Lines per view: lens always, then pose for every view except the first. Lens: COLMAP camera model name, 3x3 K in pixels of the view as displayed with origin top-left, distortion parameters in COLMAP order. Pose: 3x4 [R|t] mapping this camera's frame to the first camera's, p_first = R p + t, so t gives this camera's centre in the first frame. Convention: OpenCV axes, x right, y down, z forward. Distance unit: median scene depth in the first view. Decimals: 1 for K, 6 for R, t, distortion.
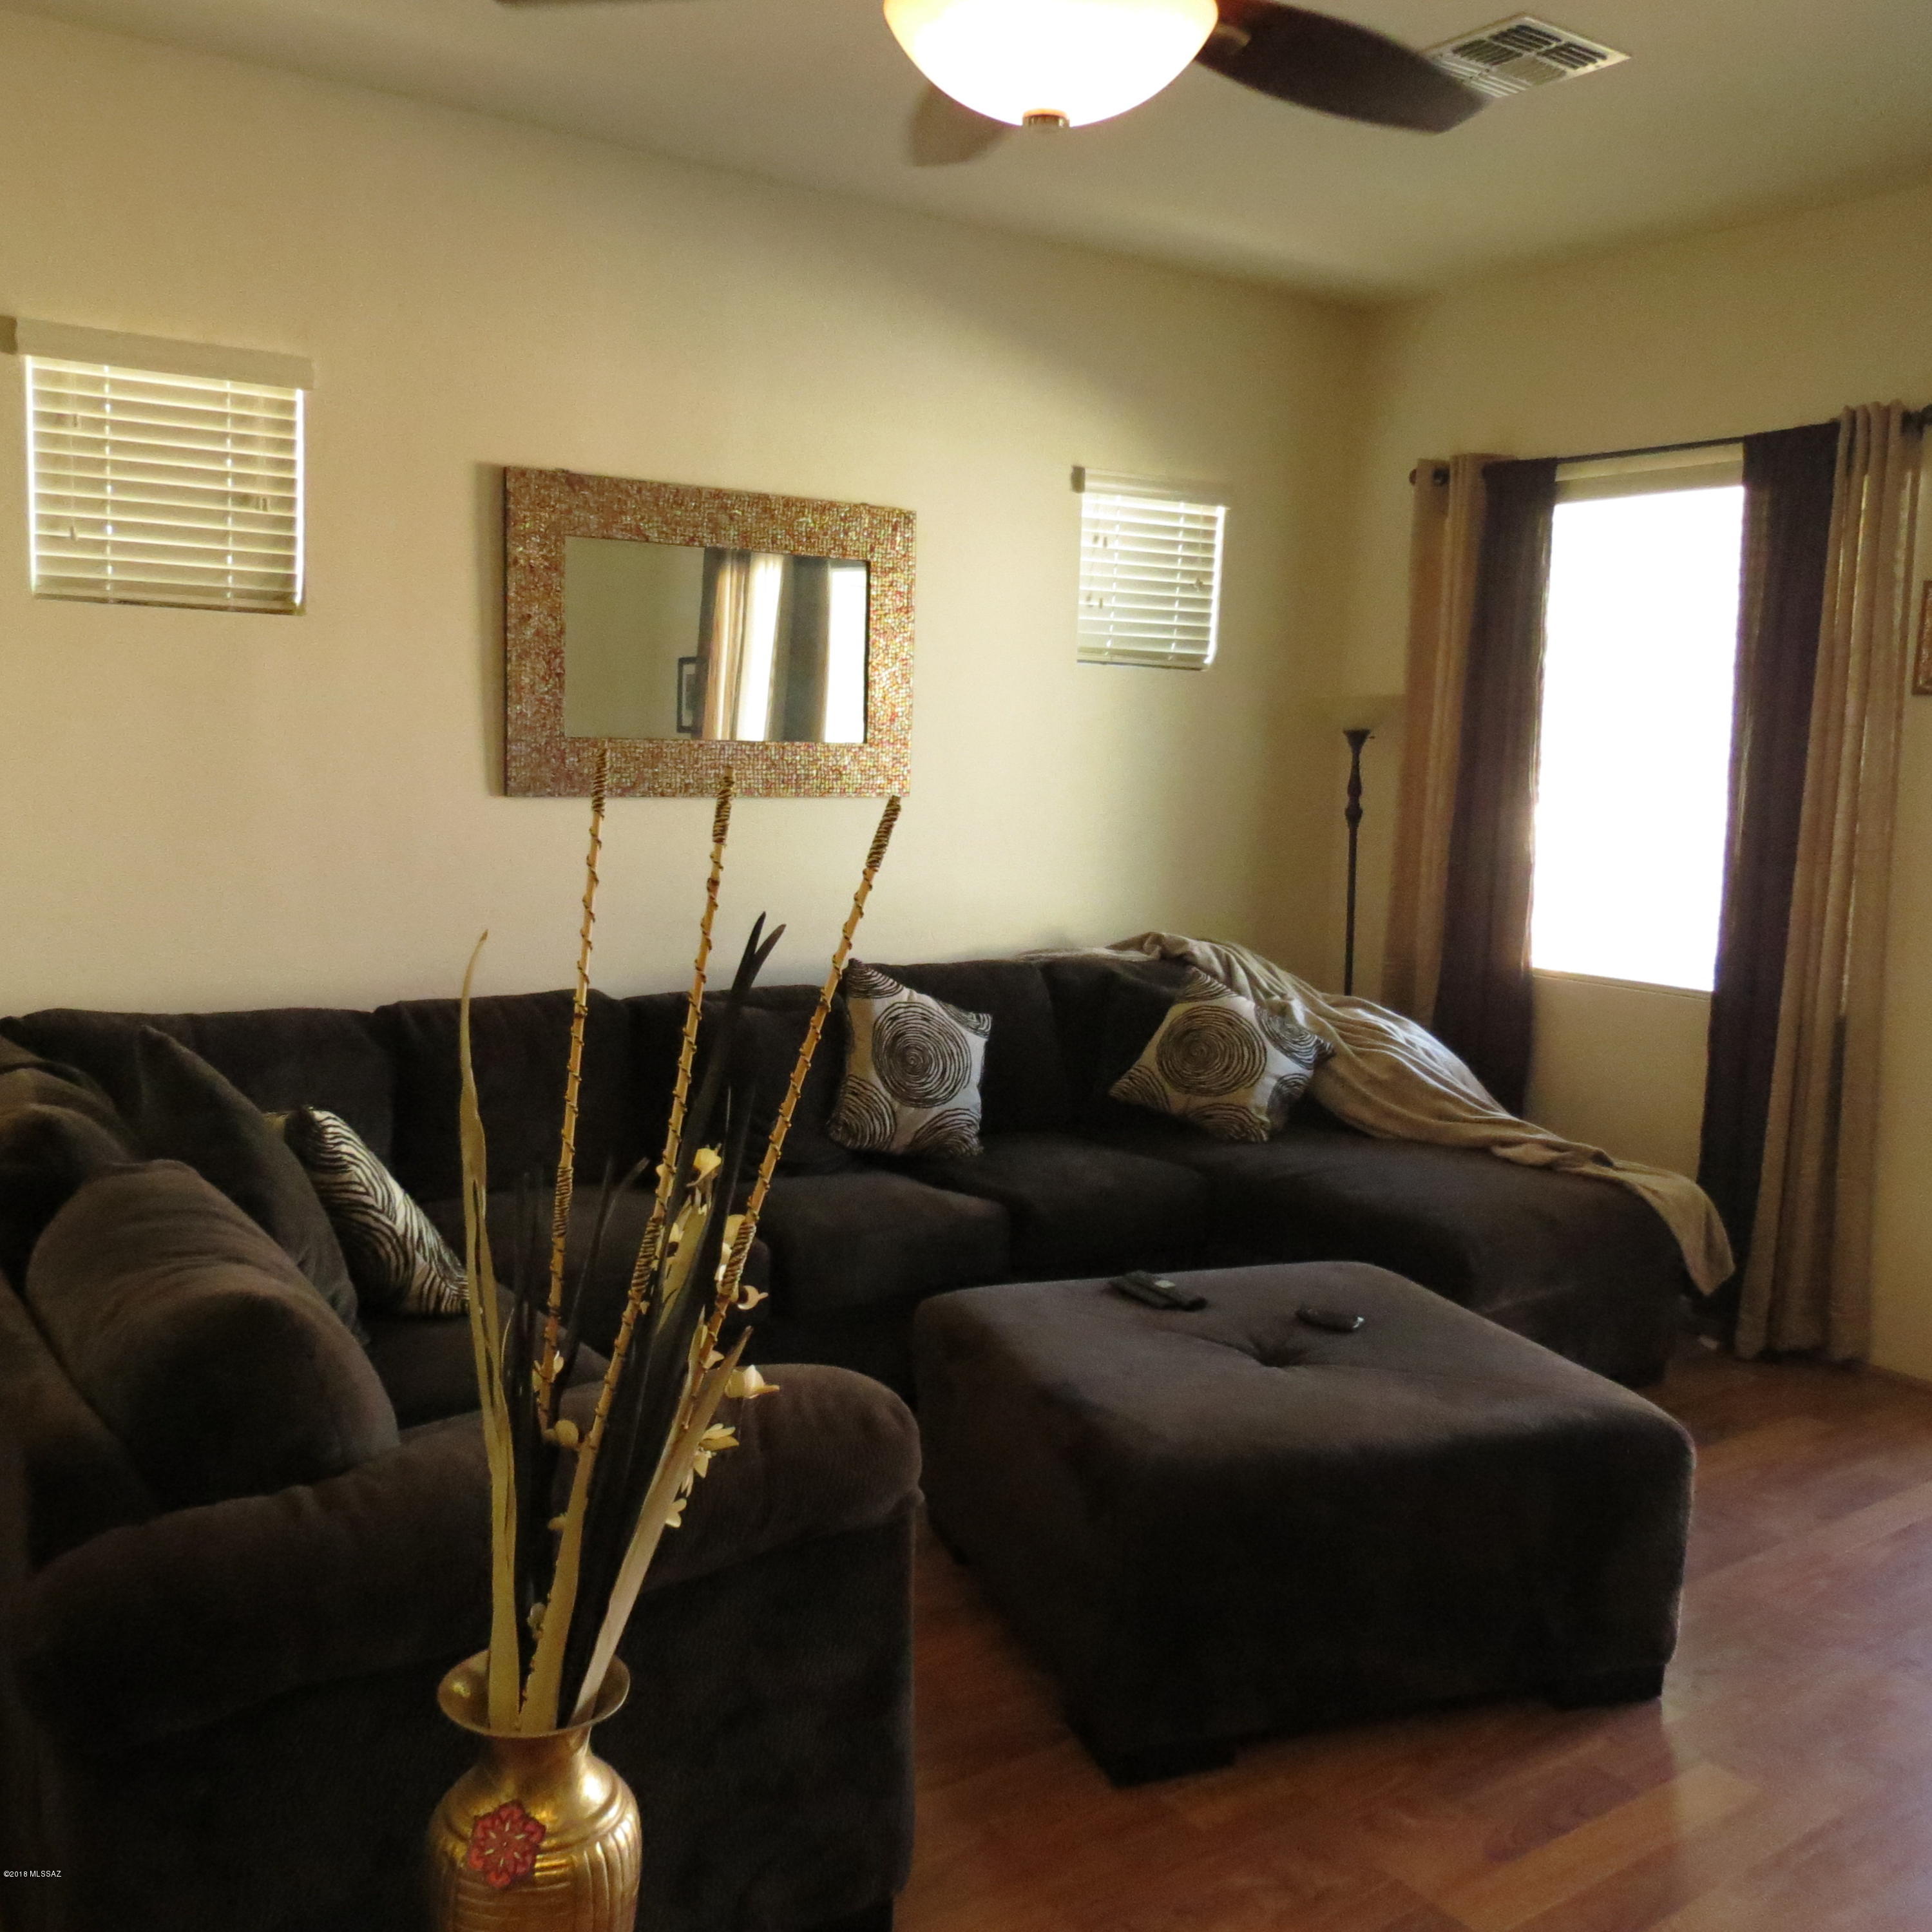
lens RADIAL K [[1818.9, 0, 962.6], [0, 1818.9, 959.2], [0, 0, 1]] dist [-0.029047, 0.000000]
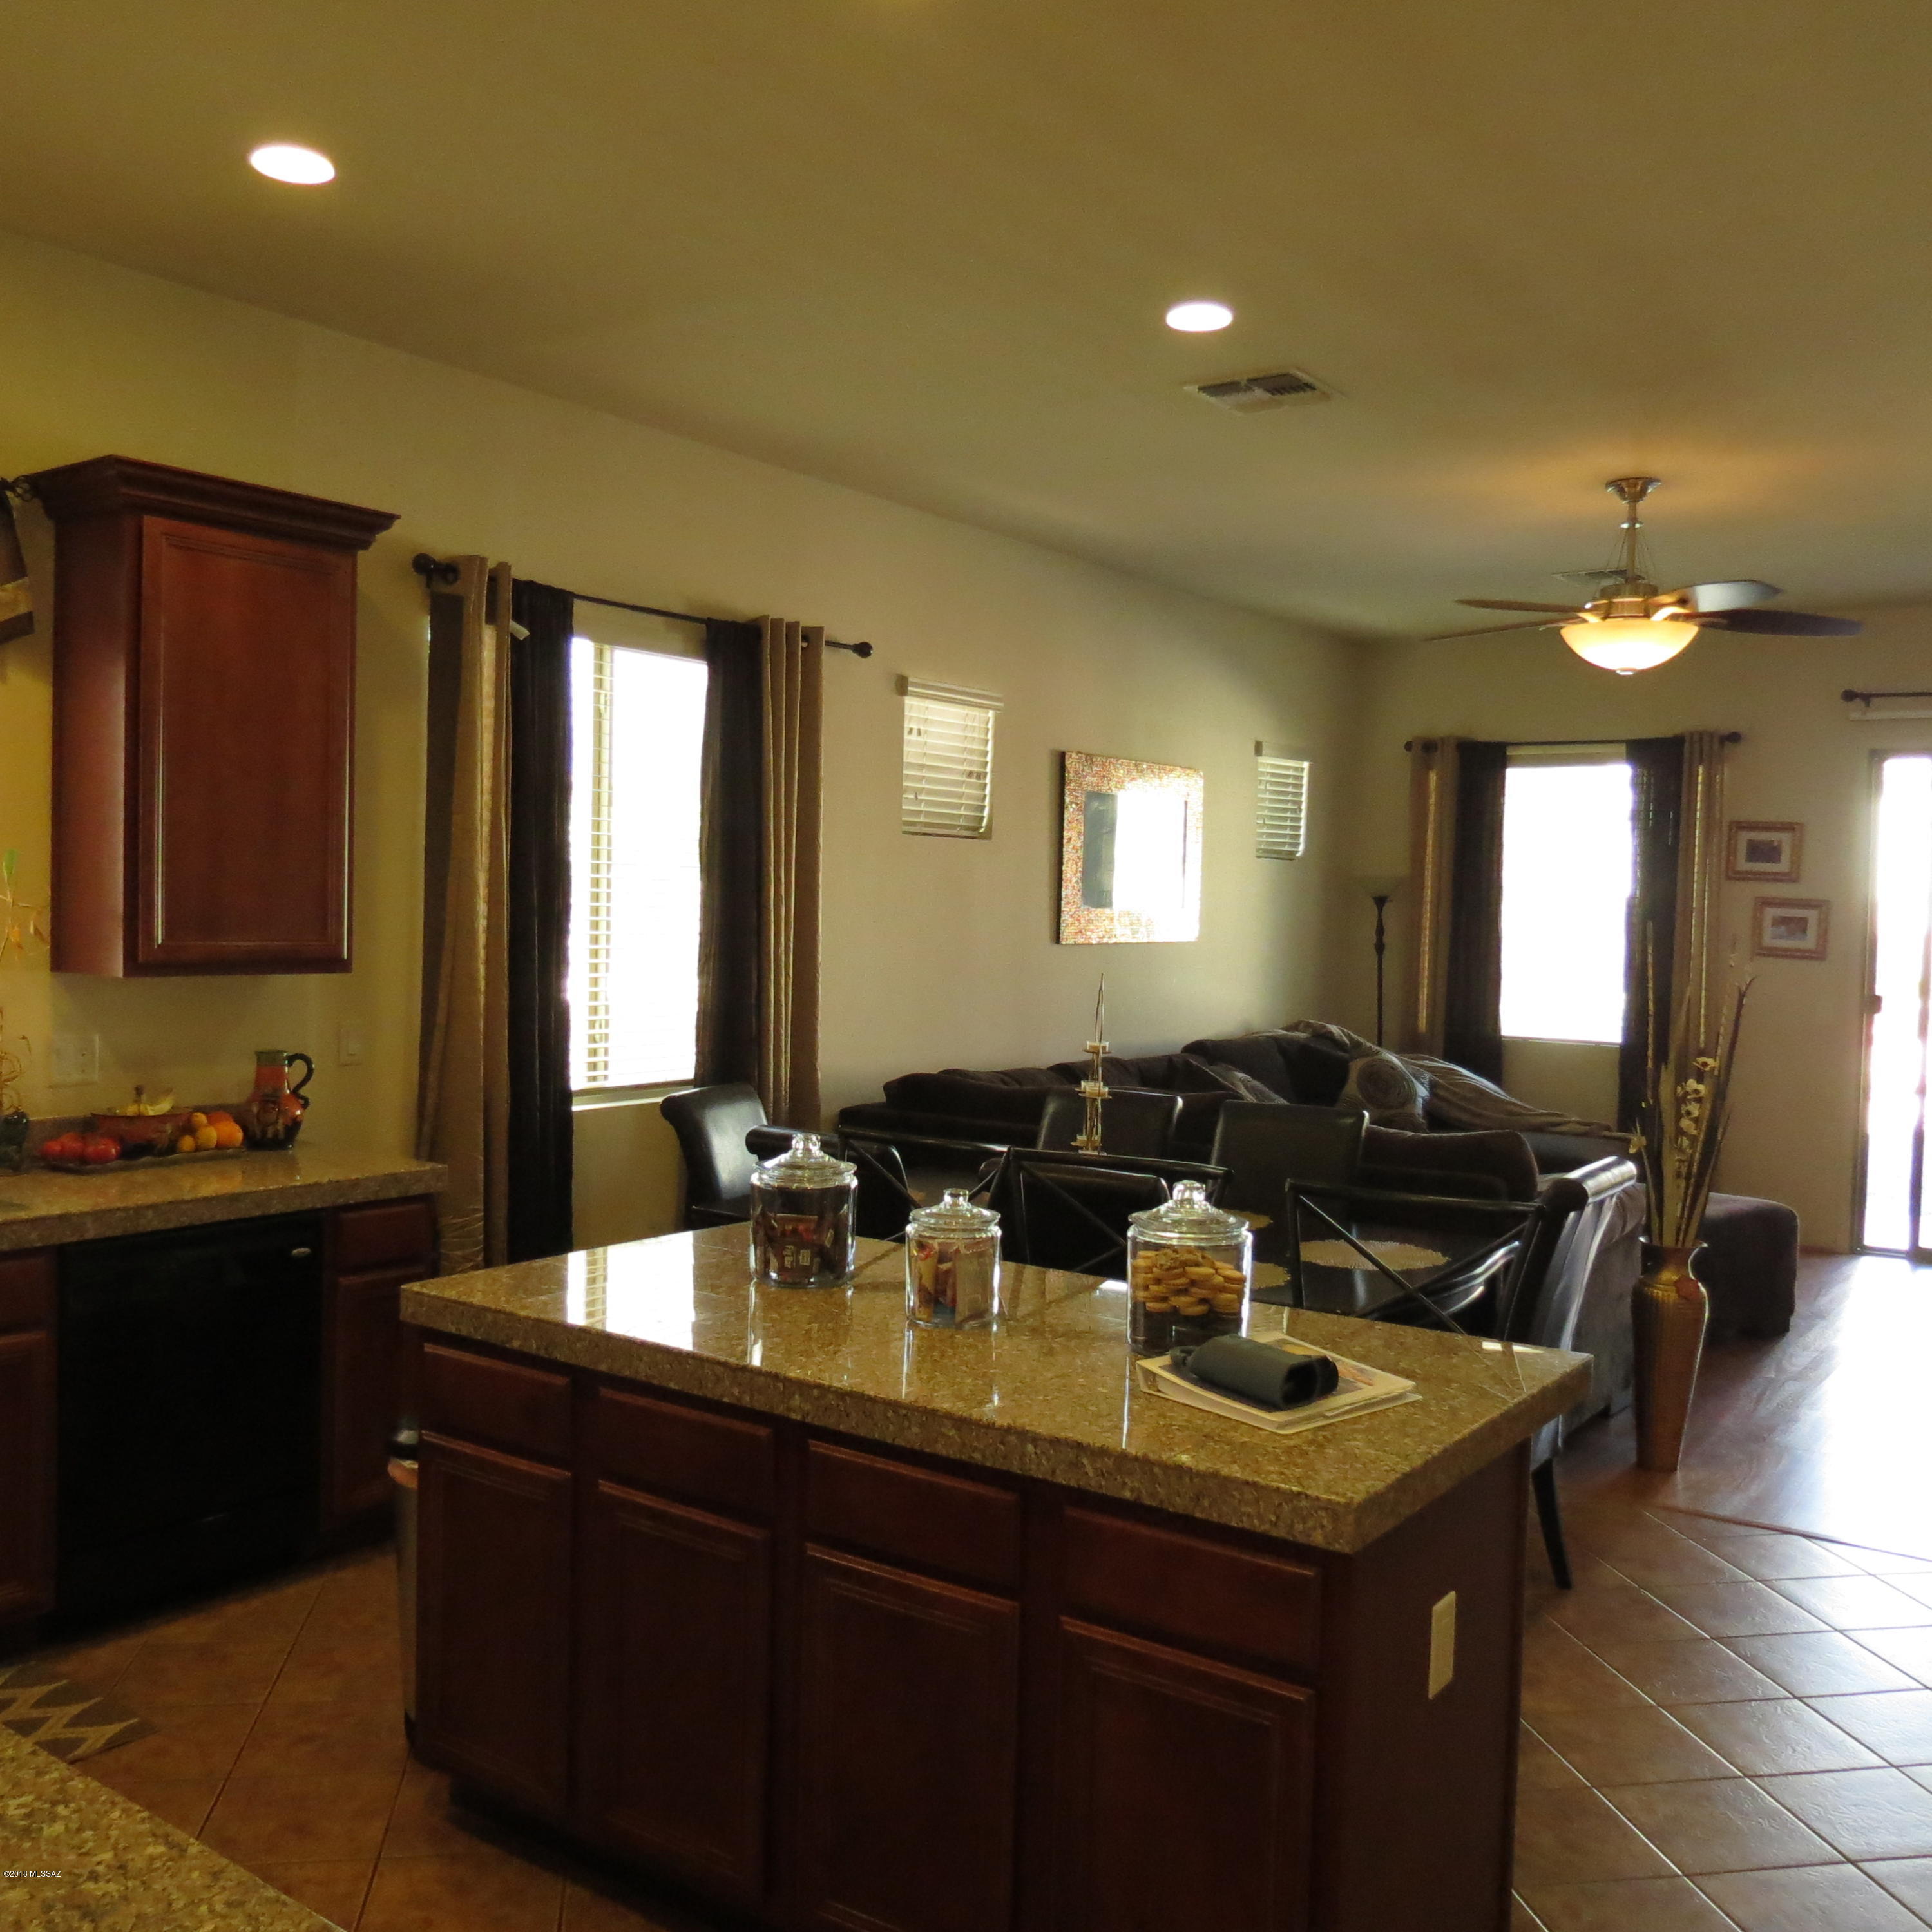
lens RADIAL K [[1818.9, 0, 972.0], [0, 1818.9, 972.1], [0, 0, 1]] dist [-0.029047, 0.000000]
pose [[0.944604, -0.022135, 0.327464, -0.869506], [0.044590, 0.997127, -0.061225, 0.034691], [-0.325168, 0.072435, 0.942878, -0.553214]]
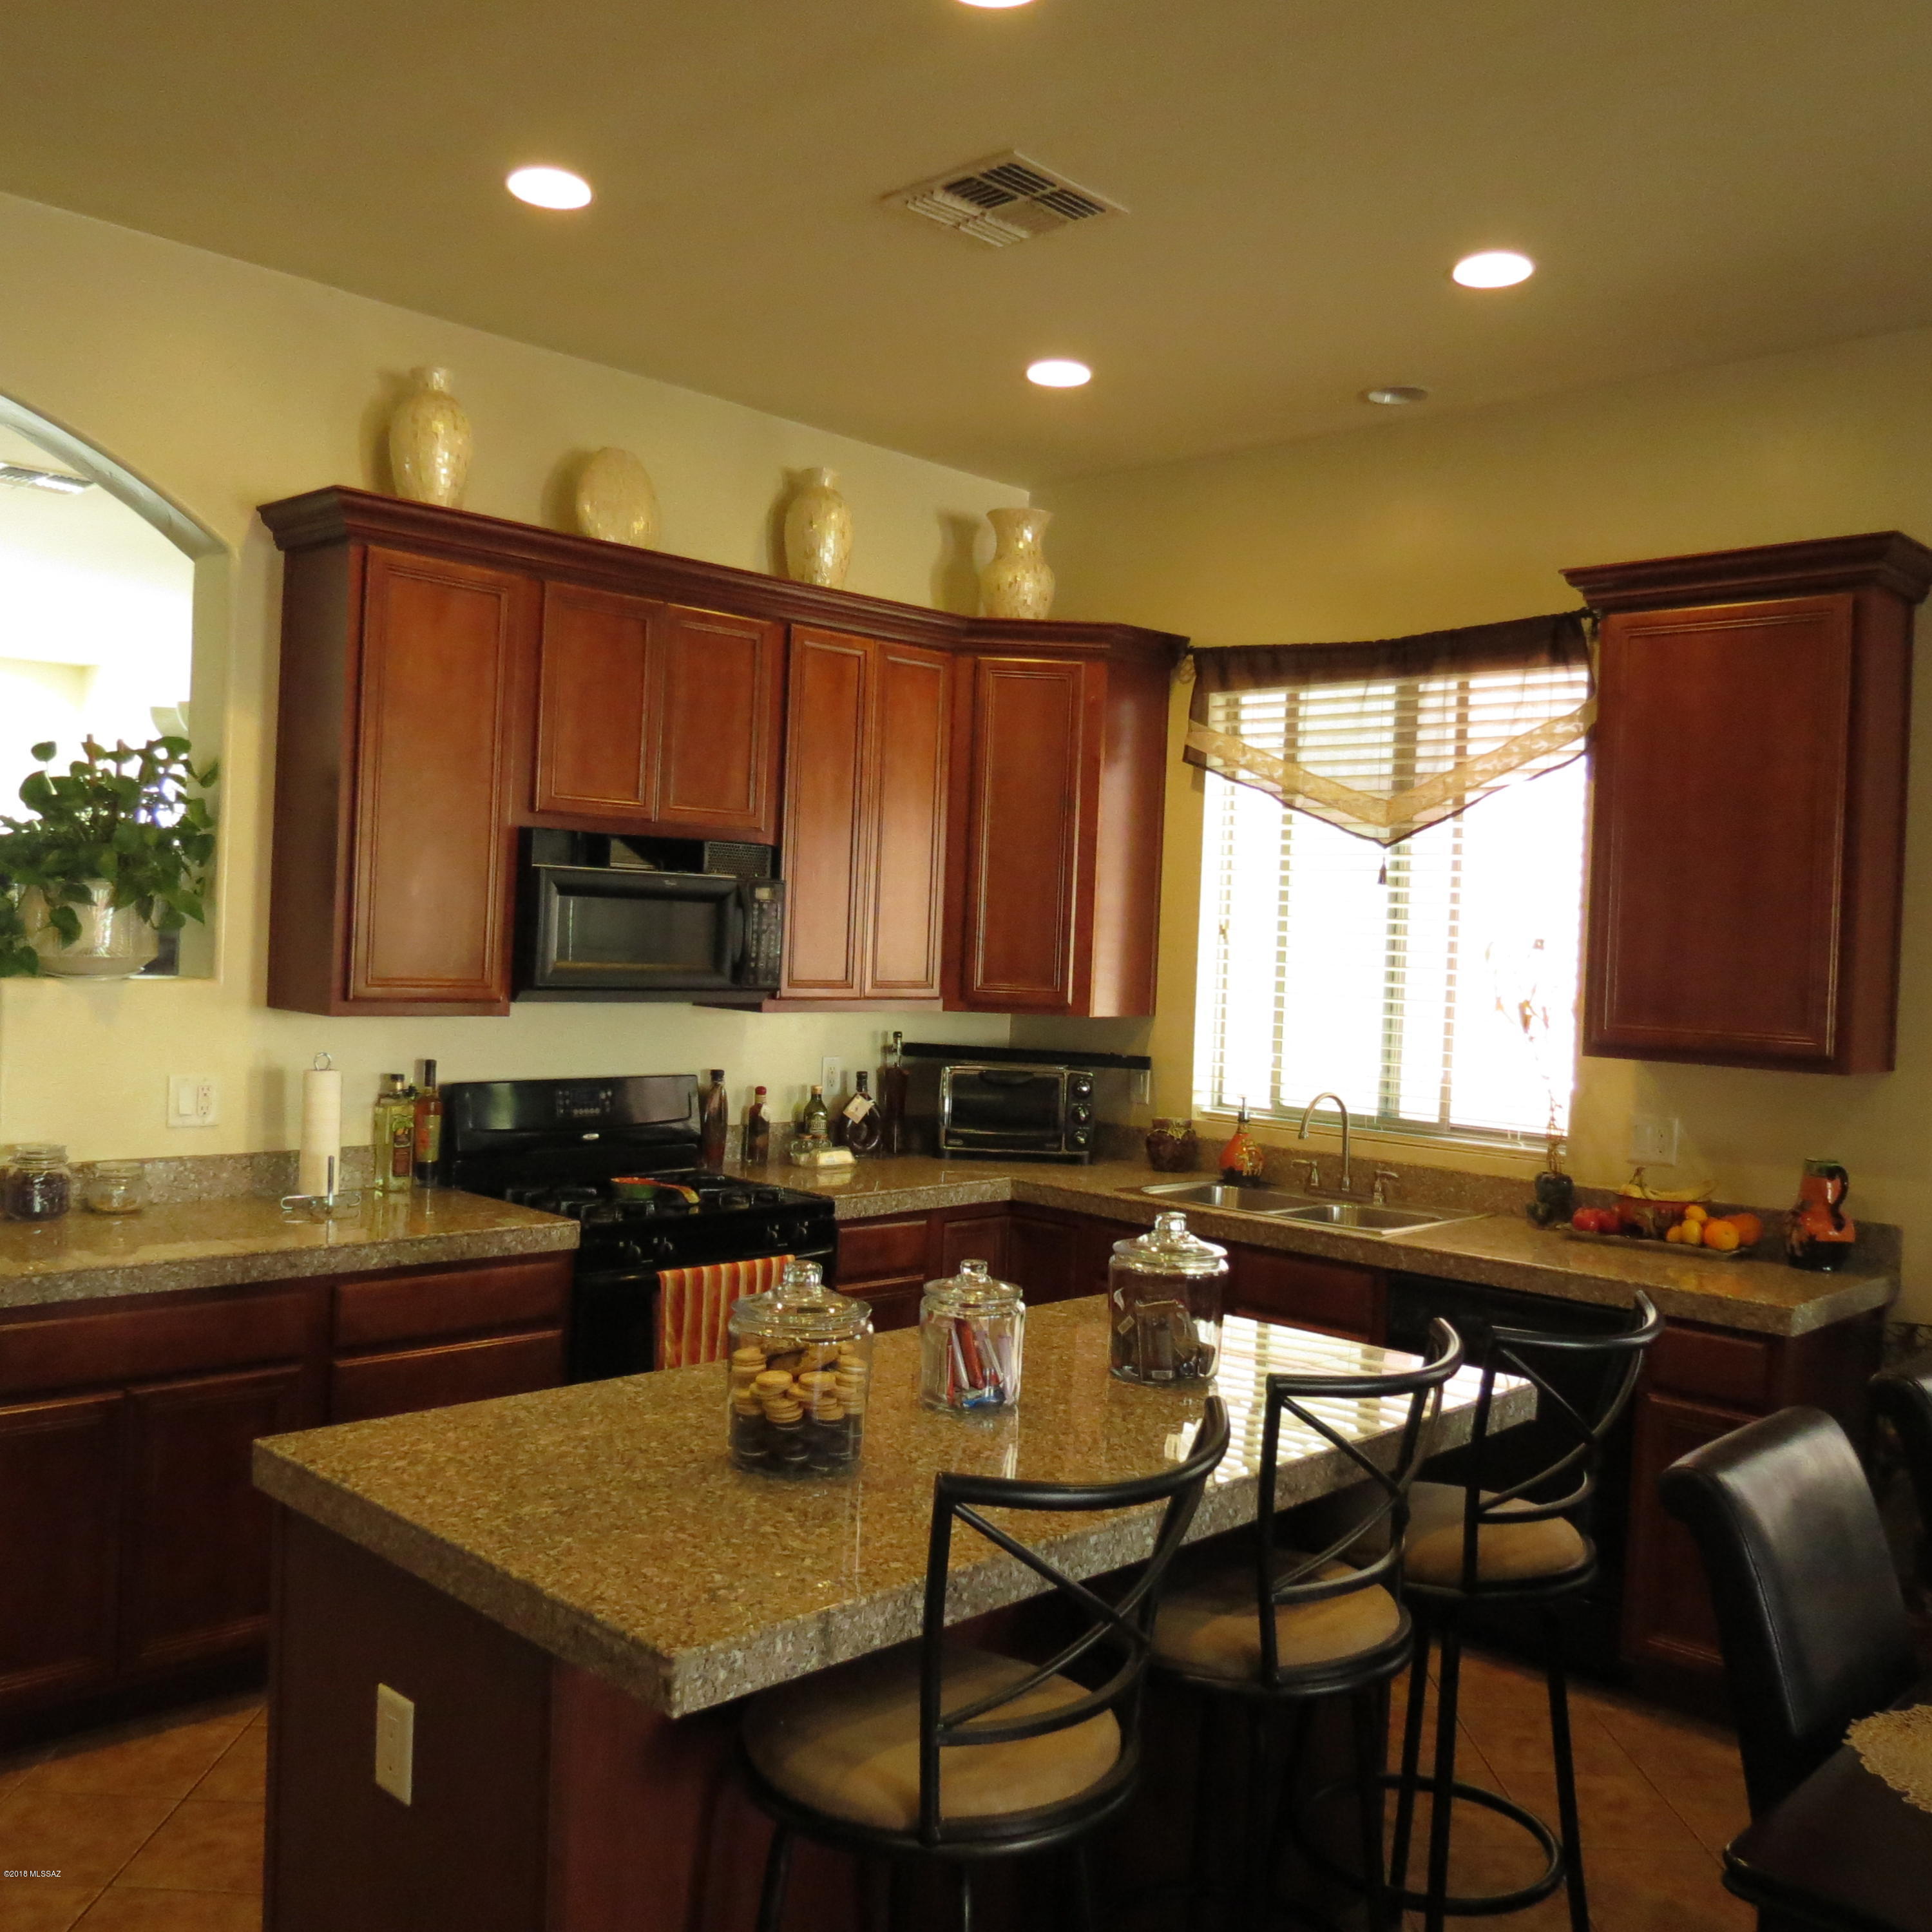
lens RADIAL K [[1848.2, 0, 961.5], [0, 1848.2, 969.8], [0, 0, 1]] dist [-0.035764, 0.000000]
pose [[0.184959, -0.009030, -0.982705, -0.111454], [-0.147773, 0.988333, -0.036894, 0.003684], [0.971573, 0.152041, 0.181467, -0.080215]]
